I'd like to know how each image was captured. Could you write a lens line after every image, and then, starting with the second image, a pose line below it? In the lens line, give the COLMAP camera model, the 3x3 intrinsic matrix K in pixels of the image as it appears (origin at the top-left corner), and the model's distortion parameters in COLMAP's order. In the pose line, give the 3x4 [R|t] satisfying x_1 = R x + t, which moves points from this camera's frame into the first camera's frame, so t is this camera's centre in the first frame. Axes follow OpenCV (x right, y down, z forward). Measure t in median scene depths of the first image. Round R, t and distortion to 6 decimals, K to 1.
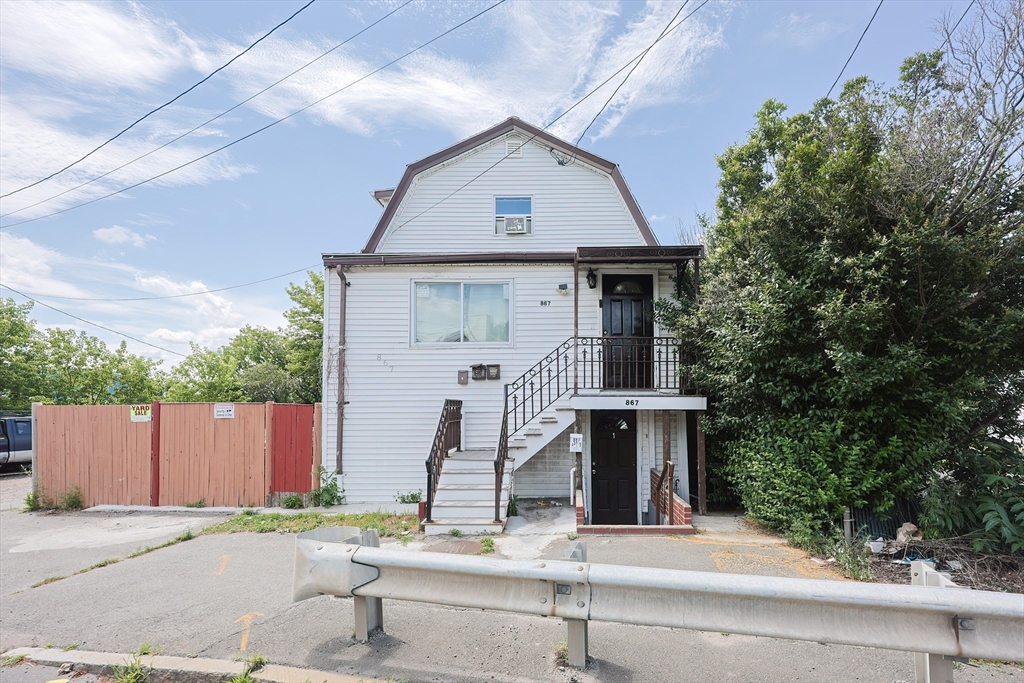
lens RADIAL K [[422.9, 0, 513.9], [0, 422.9, 388.3], [0, 0, 1]] dist [-0.000674, -0.000187]
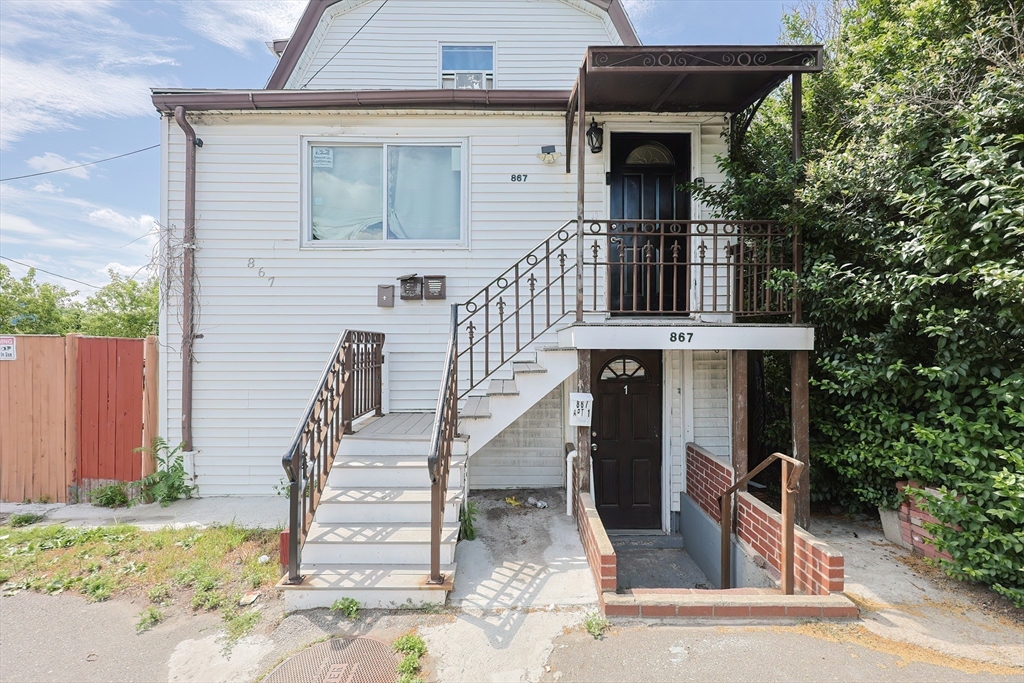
lens RADIAL K [[413.1, 0, 471.2], [0, 413.1, 338.3], [0, 0, 1]] dist [-0.000442, -0.000027]
pose [[0.999899, 0.003875, 0.013694, -0.003960], [-0.004319, 0.999461, 0.032552, 0.016095], [-0.013561, -0.032608, 0.999376, 0.397273]]
